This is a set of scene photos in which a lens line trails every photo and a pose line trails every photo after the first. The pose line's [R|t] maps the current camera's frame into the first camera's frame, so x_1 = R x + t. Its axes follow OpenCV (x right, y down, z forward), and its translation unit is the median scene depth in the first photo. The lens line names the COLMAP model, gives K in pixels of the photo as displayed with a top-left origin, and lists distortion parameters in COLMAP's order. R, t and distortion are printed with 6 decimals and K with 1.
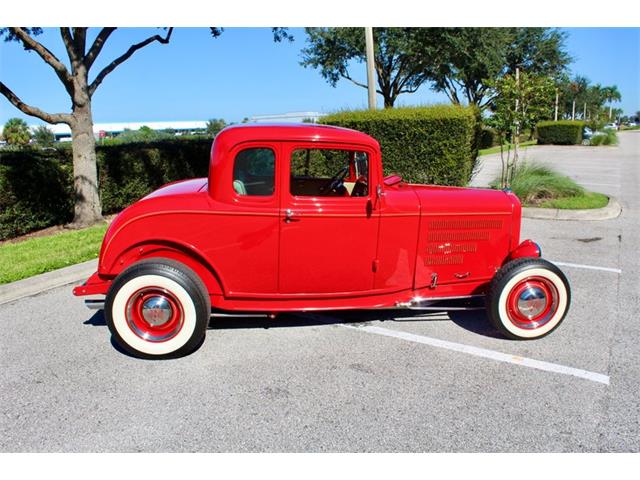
lens RADIAL K [[530.4, 0, 320.0], [0, 530.4, 240.0], [0, 0, 1]] dist [-0.173517, 0.152501]
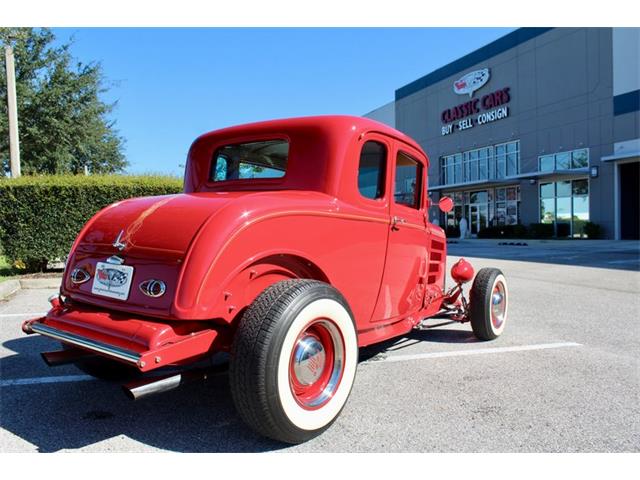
lens RADIAL K [[530.4, 0, 320.0], [0, 530.4, 240.0], [0, 0, 1]] dist [-0.173517, 0.152501]
pose [[0.640879, 0.008333, 0.767597, -0.292866], [0.148737, 0.979644, -0.134818, 0.028964], [-0.753095, 0.200572, 0.626593, 0.199571]]
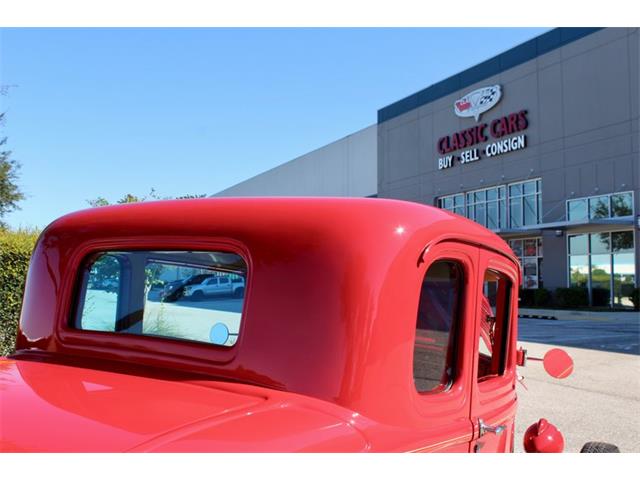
lens RADIAL K [[672.9, 0, 320.0], [0, 672.9, 240.0], [0, 0, 1]] dist [-0.087981, 0.018470]
pose [[0.589207, 0.083363, 0.803670, -0.195548], [0.144596, 0.967727, -0.206391, -0.036703], [-0.794938, 0.237814, 0.558138, 0.283529]]
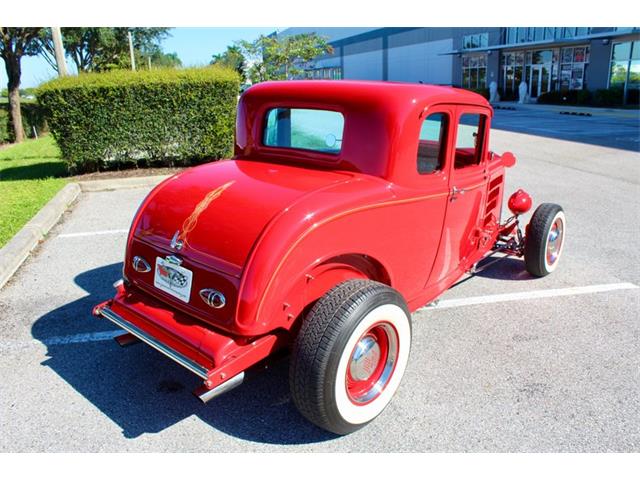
lens RADIAL K [[530.4, 0, 320.0], [0, 530.4, 240.0], [0, 0, 1]] dist [-0.173517, 0.152501]
pose [[0.710401, -0.190503, 0.677524, -0.286194], [0.148386, 0.981572, 0.120407, -0.038293], [-0.687977, 0.014998, 0.725578, 0.195969]]
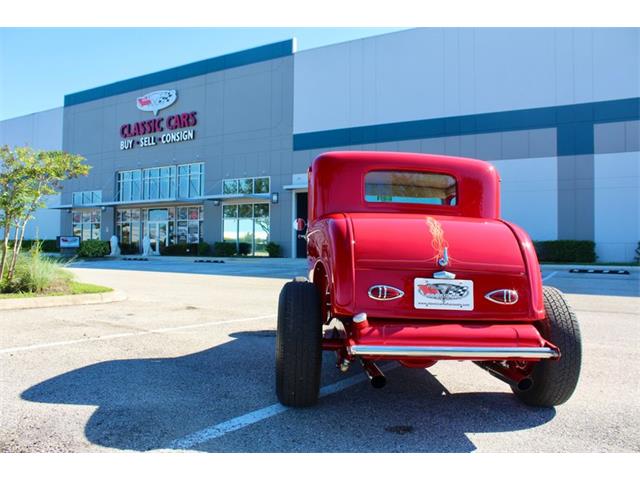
lens RADIAL K [[530.4, 0, 320.0], [0, 530.4, 240.0], [0, 0, 1]] dist [-0.173517, 0.152501]
pose [[0.013622, 0.043429, 0.998964, -0.435936], [0.195641, 0.979631, -0.045257, -0.026937], [-0.980581, 0.196055, 0.004848, 0.484590]]
